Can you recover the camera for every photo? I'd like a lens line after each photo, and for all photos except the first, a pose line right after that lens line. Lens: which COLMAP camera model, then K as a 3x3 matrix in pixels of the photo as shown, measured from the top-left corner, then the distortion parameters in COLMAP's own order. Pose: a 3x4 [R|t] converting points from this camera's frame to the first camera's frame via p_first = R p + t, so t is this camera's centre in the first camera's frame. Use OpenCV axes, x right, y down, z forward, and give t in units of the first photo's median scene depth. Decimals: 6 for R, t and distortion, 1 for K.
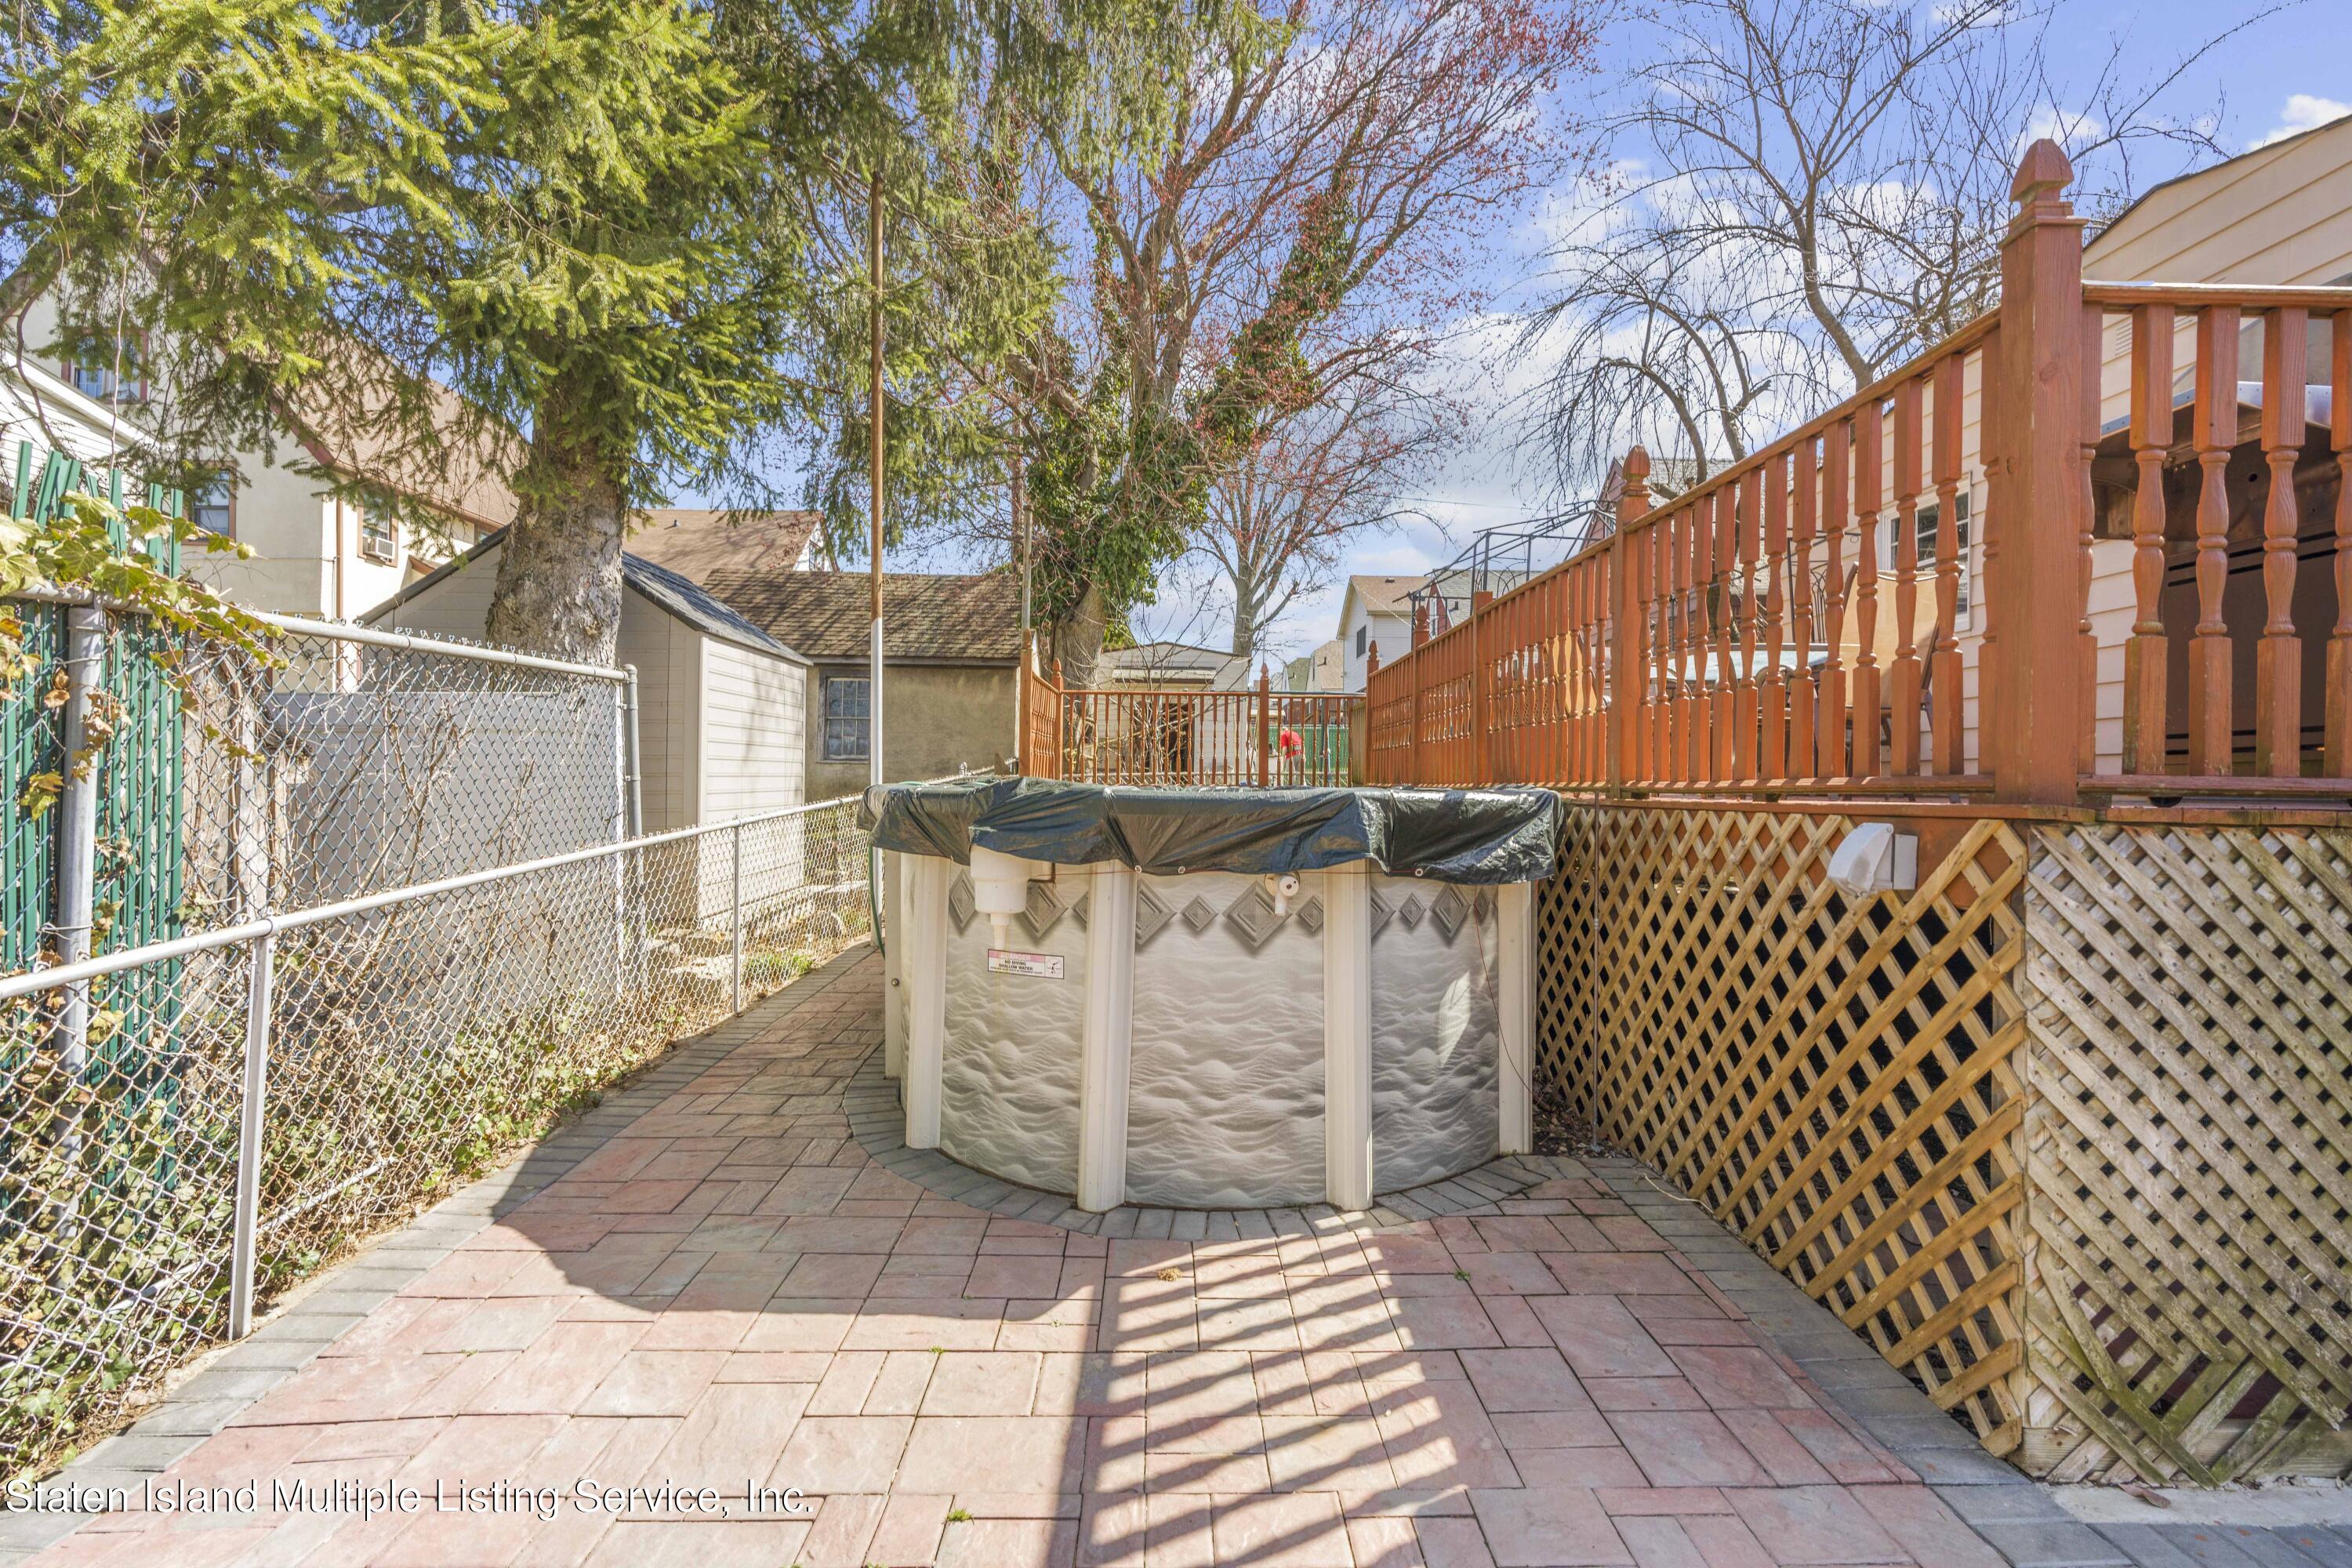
lens RADIAL K [[1044.0, 0, 1174.6], [0, 1044.0, 768.7], [0, 0, 1]] dist [-0.028977, 0.012865]
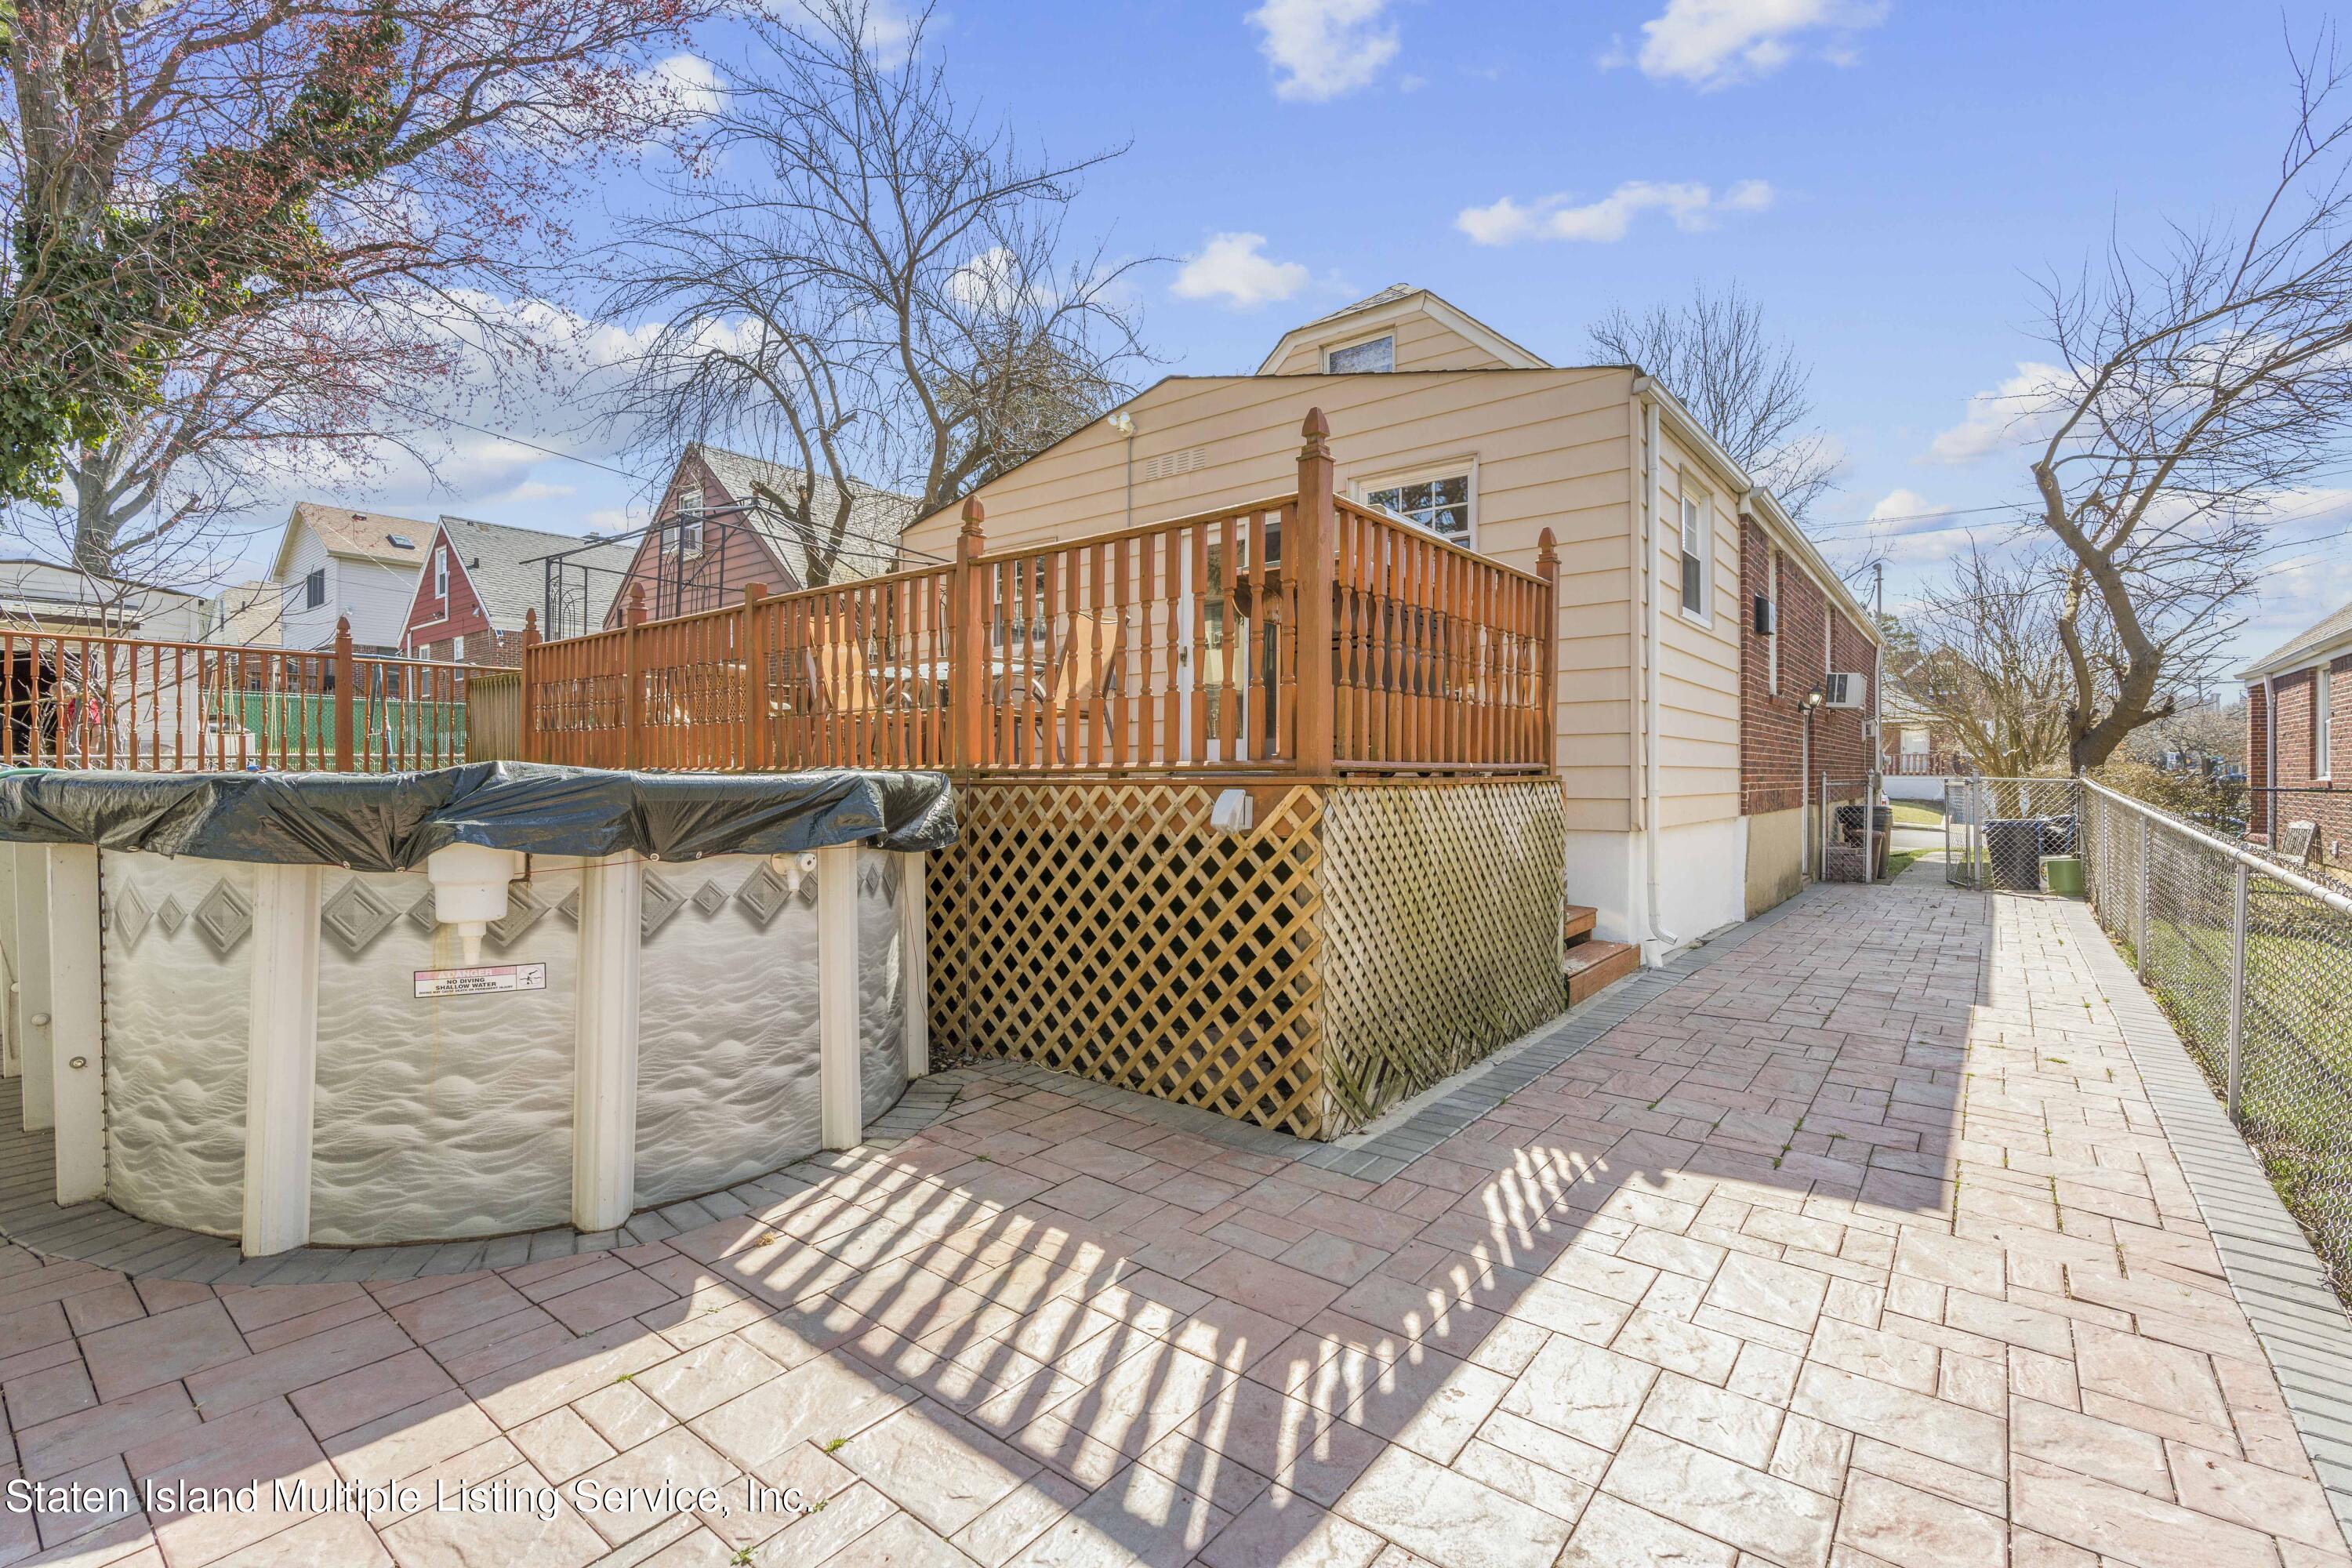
lens RADIAL K [[1044.0, 0, 1174.6], [0, 1044.0, 768.7], [0, 0, 1]] dist [-0.028977, 0.012865]
pose [[0.620622, -0.003886, 0.784100, -0.555524], [-0.008580, 0.999894, 0.011746, -0.000097], [-0.784063, -0.014017, 0.620523, 0.042550]]
